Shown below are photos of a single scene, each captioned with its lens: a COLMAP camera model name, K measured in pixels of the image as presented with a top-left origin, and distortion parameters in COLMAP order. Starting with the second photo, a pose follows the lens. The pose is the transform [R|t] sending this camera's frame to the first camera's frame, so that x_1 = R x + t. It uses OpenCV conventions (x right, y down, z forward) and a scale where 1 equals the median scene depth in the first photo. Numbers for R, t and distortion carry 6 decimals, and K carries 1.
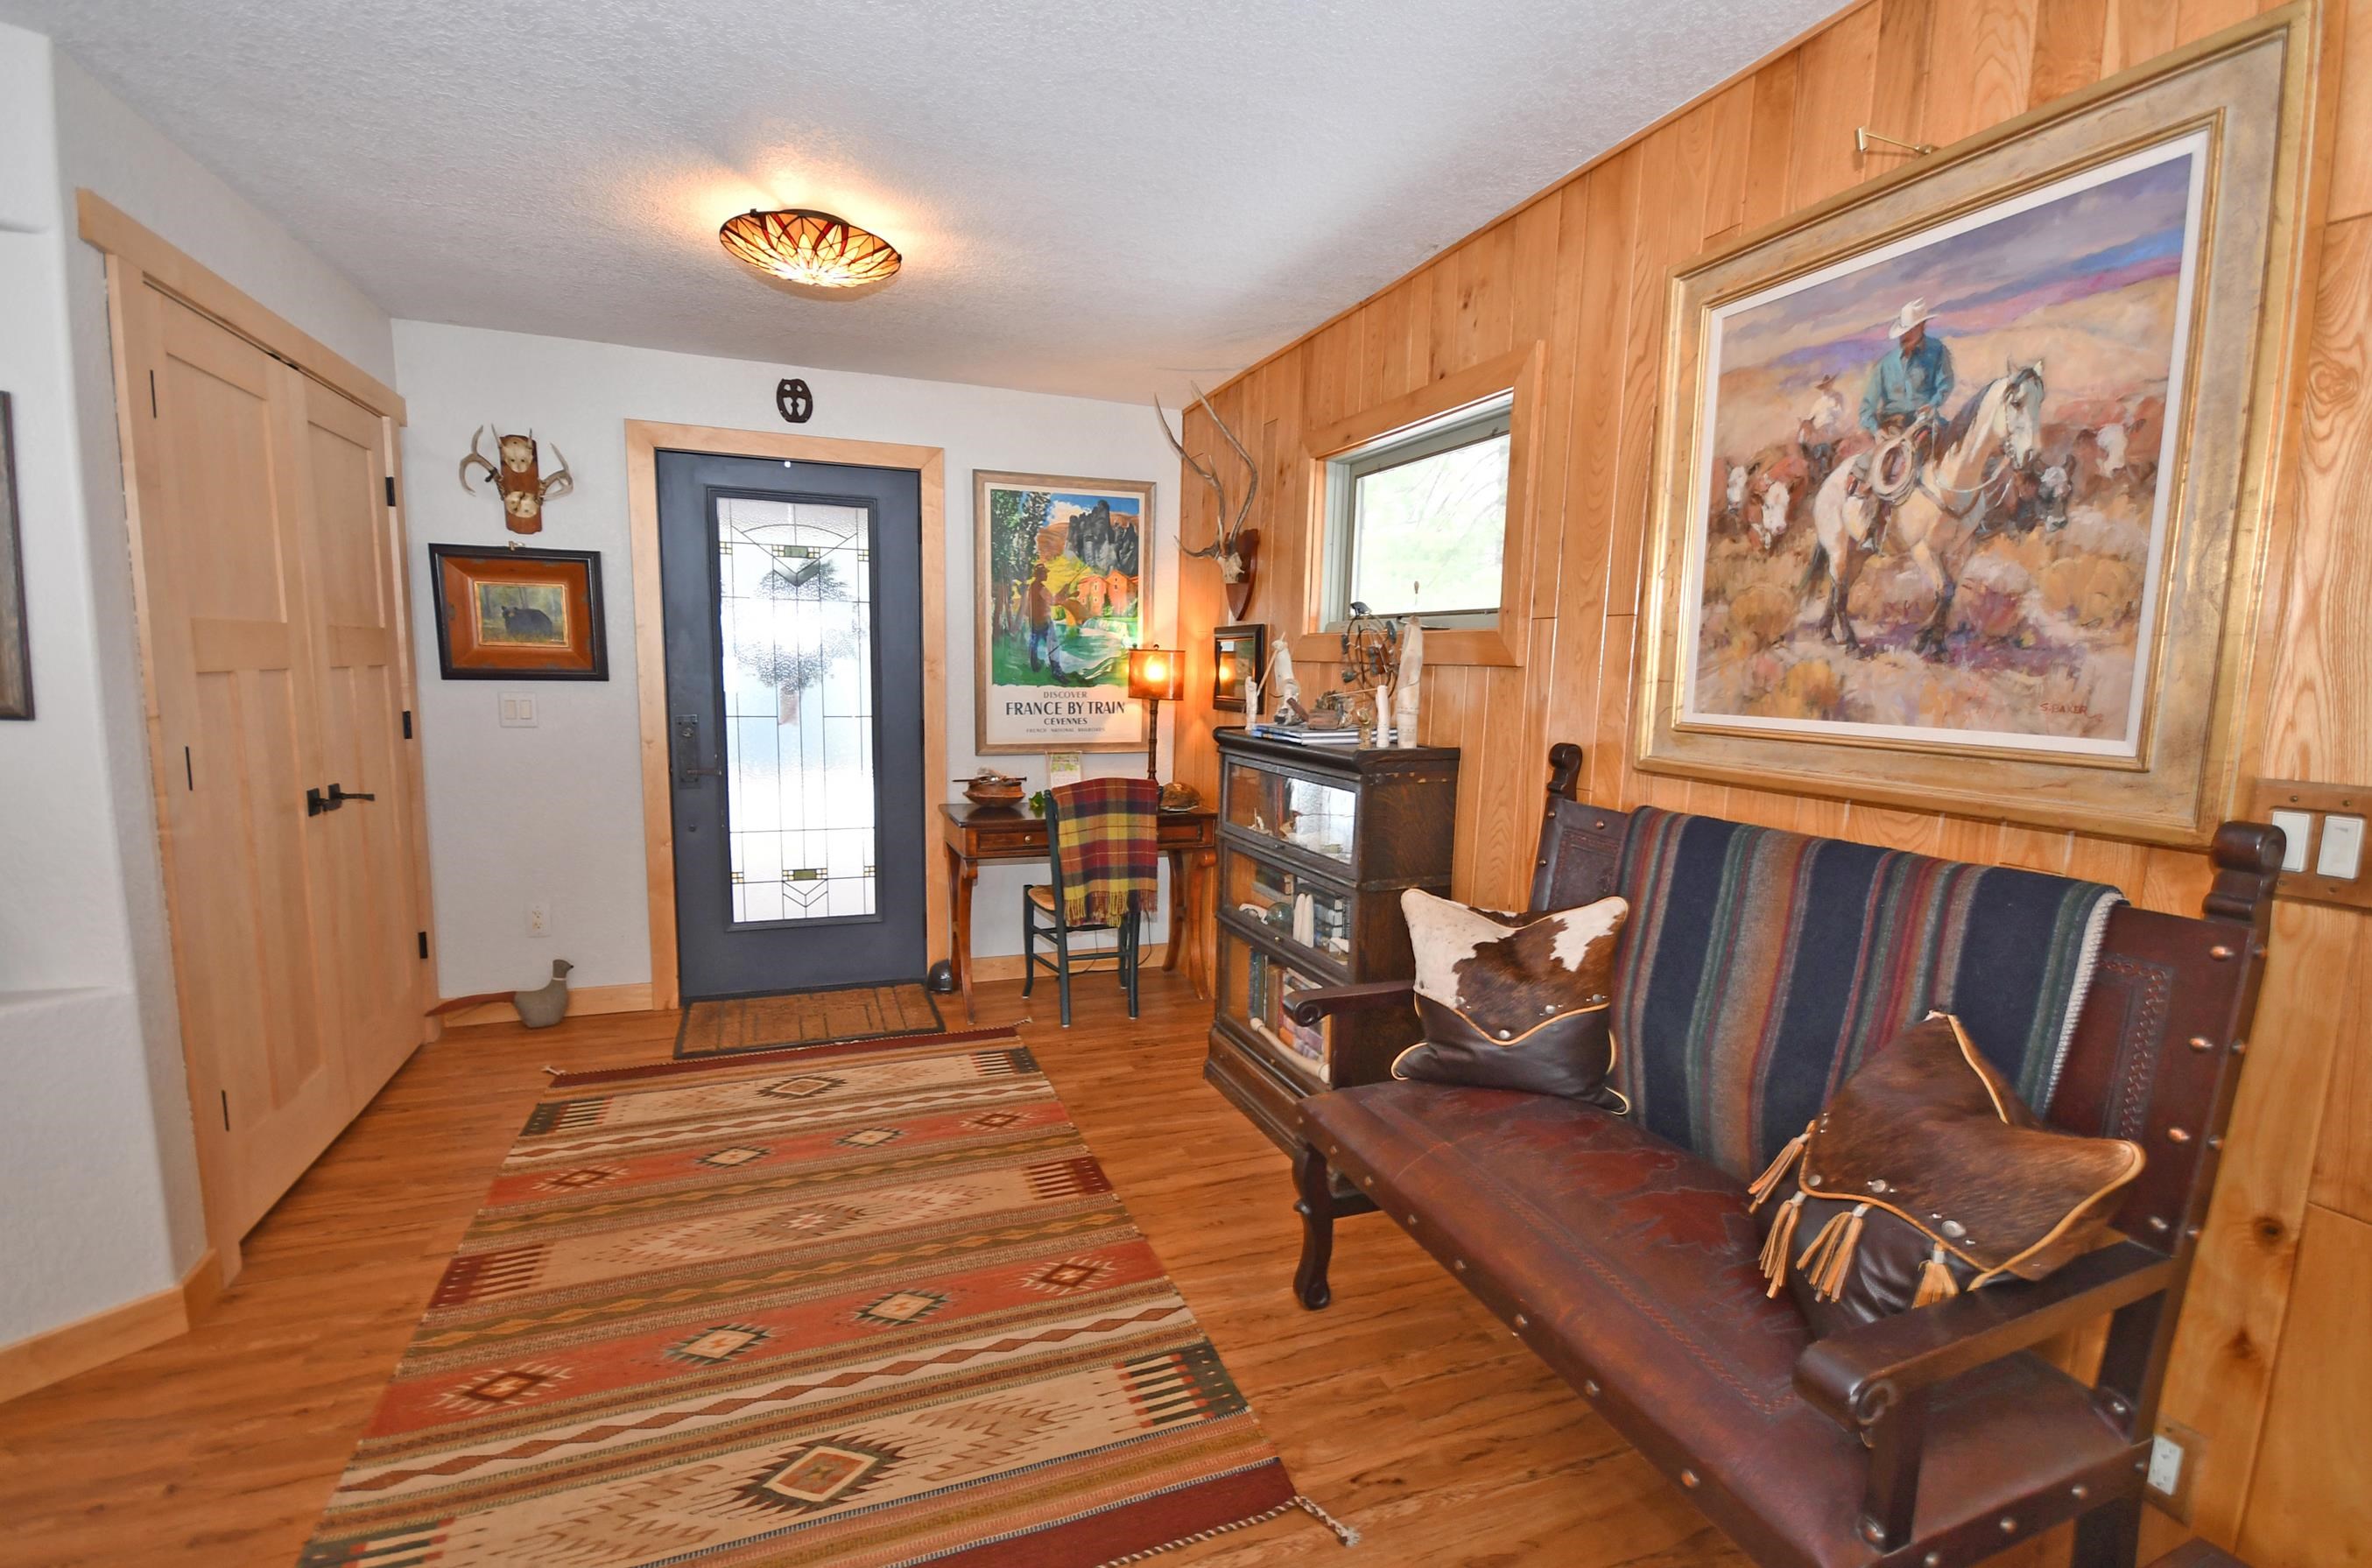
lens RADIAL K [[1075.8, 0, 1192.2], [0, 1075.8, 807.1], [0, 0, 1]] dist [0.001018, 0.000373]
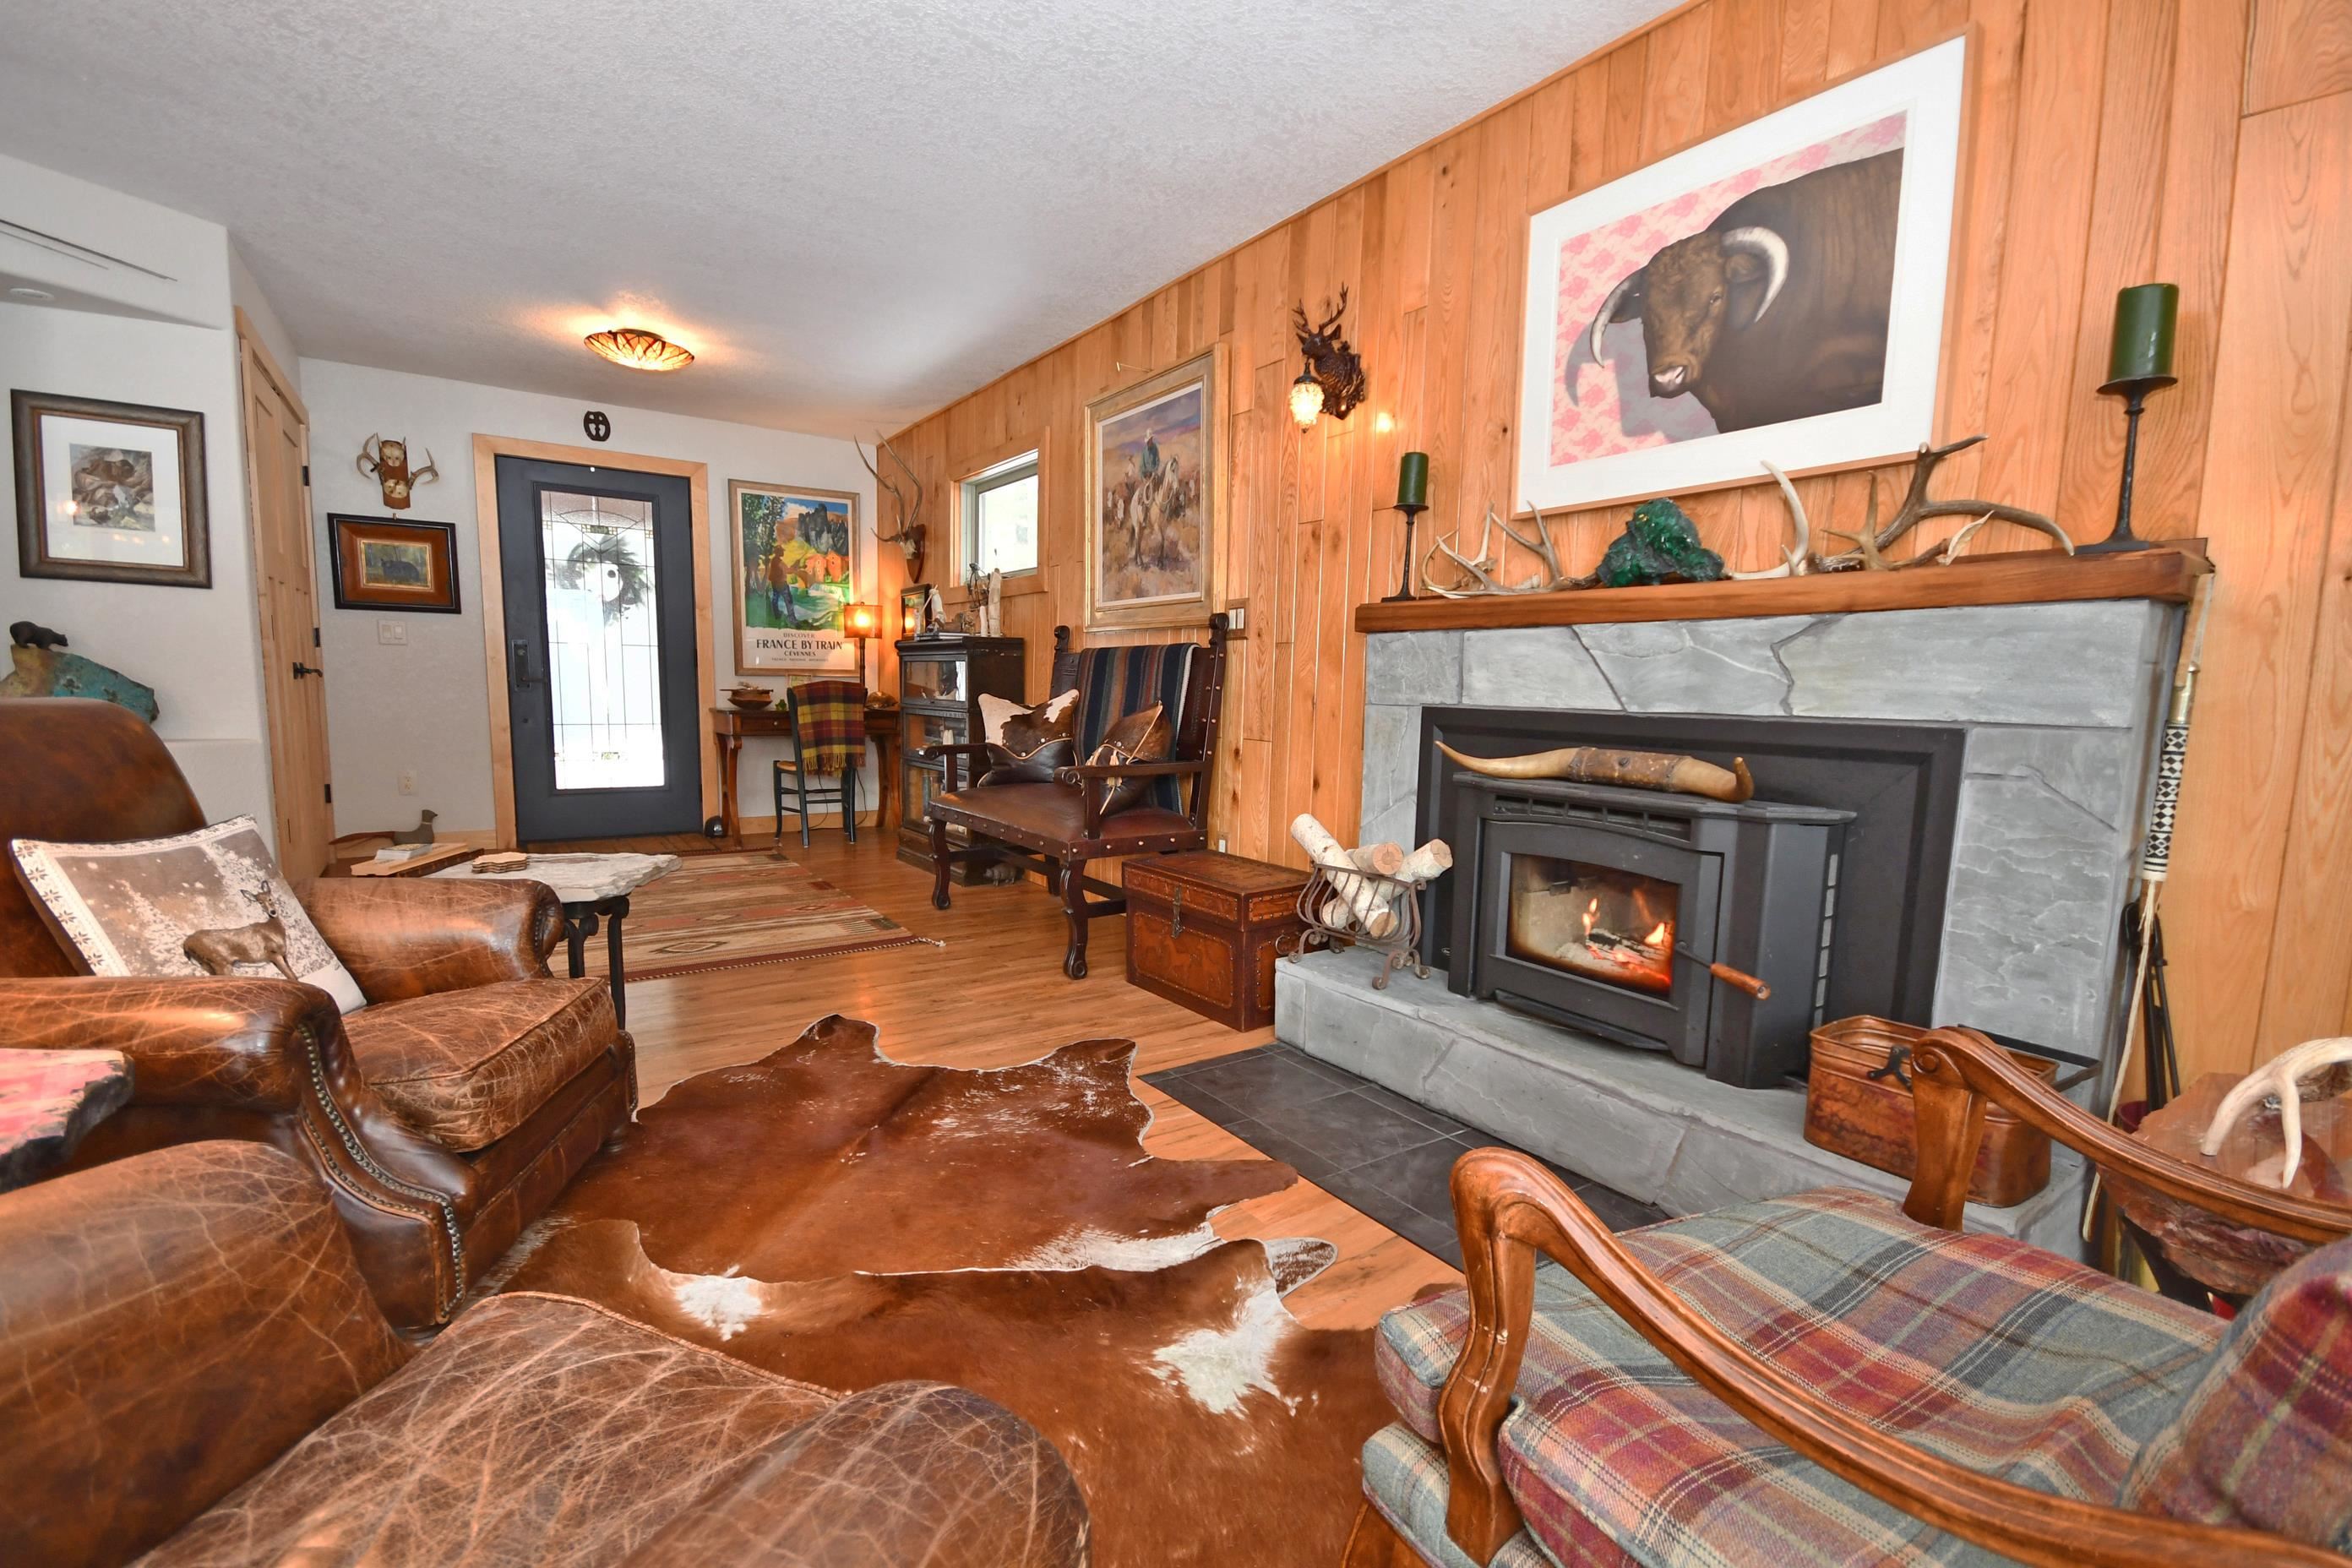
lens RADIAL K [[1031.1, 0, 1180.1], [0, 1031.1, 806.7], [0, 0, 1]] dist [0.021090, -0.018639]
pose [[0.972142, -0.029356, 0.232546, 0.063316], [0.032421, 0.999430, -0.009369, 0.192800], [-0.232139, 0.016648, 0.972540, -0.590980]]
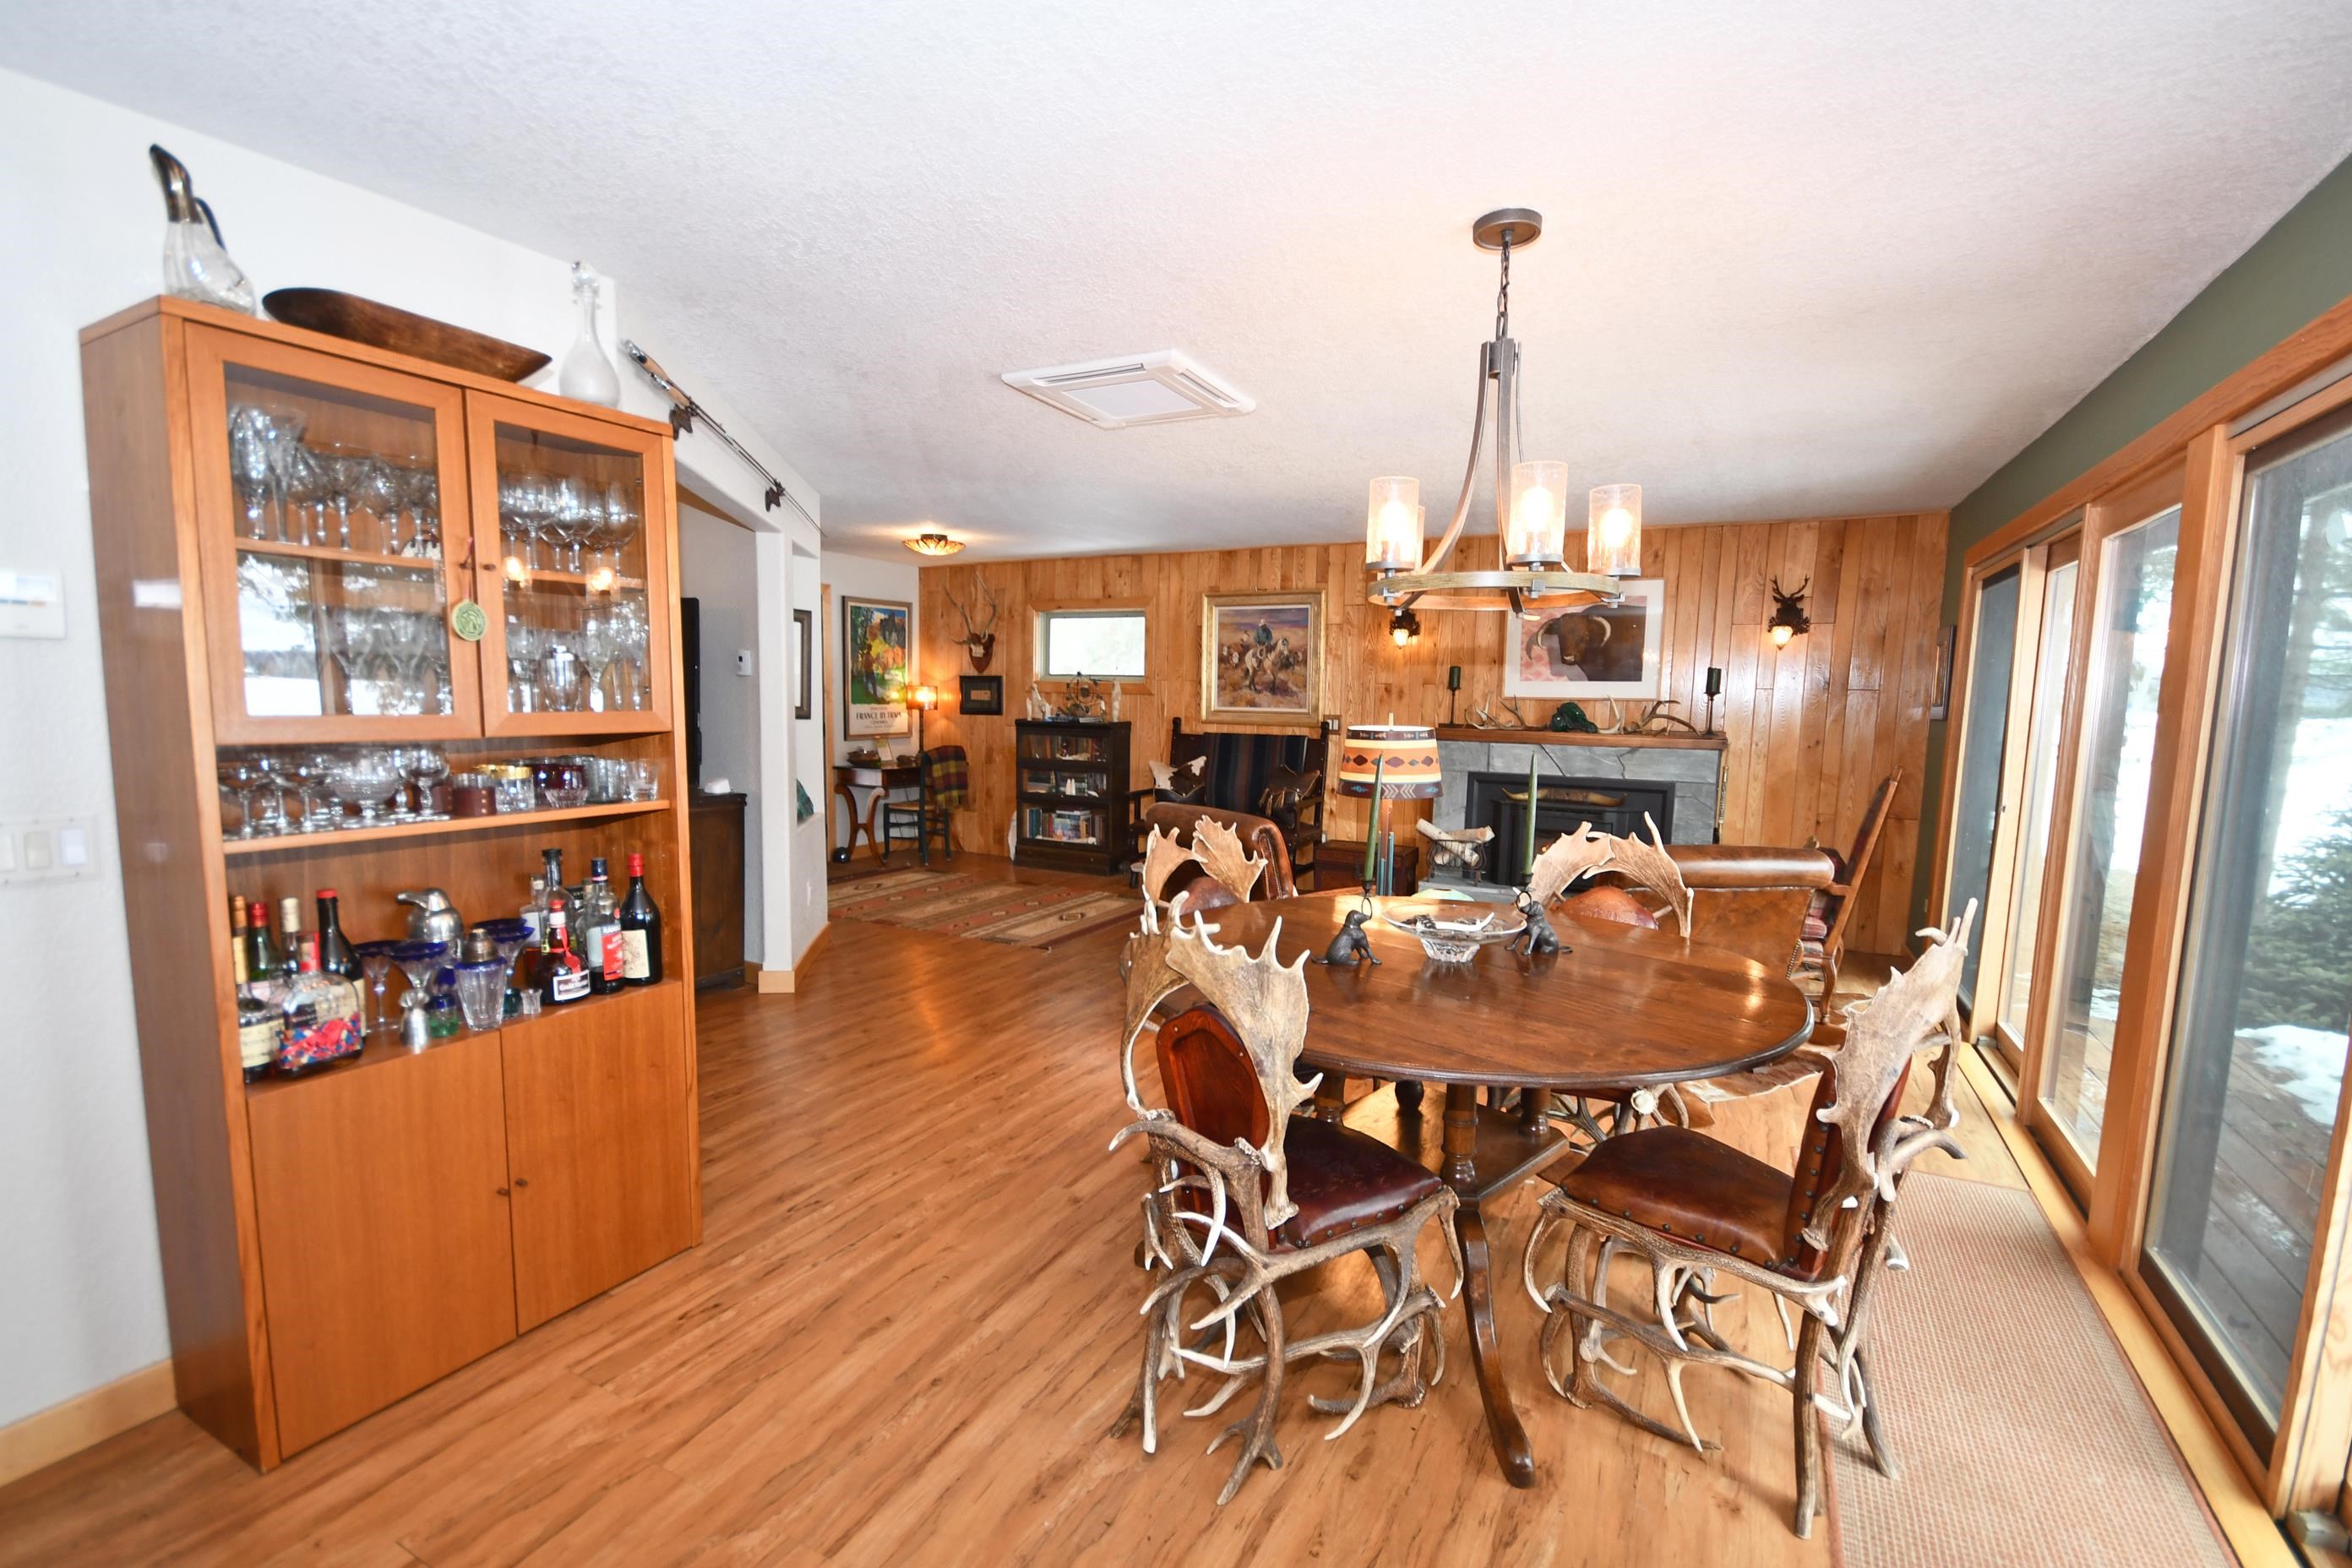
lens RADIAL K [[1031.1, 0, 1180.1], [0, 1031.1, 806.7], [0, 0, 1]] dist [0.021090, -0.018639]
pose [[0.756456, -0.083074, 0.648748, -1.140115], [0.087781, 0.995822, 0.025163, 0.091118], [-0.648127, 0.037913, 0.760588, -0.952128]]
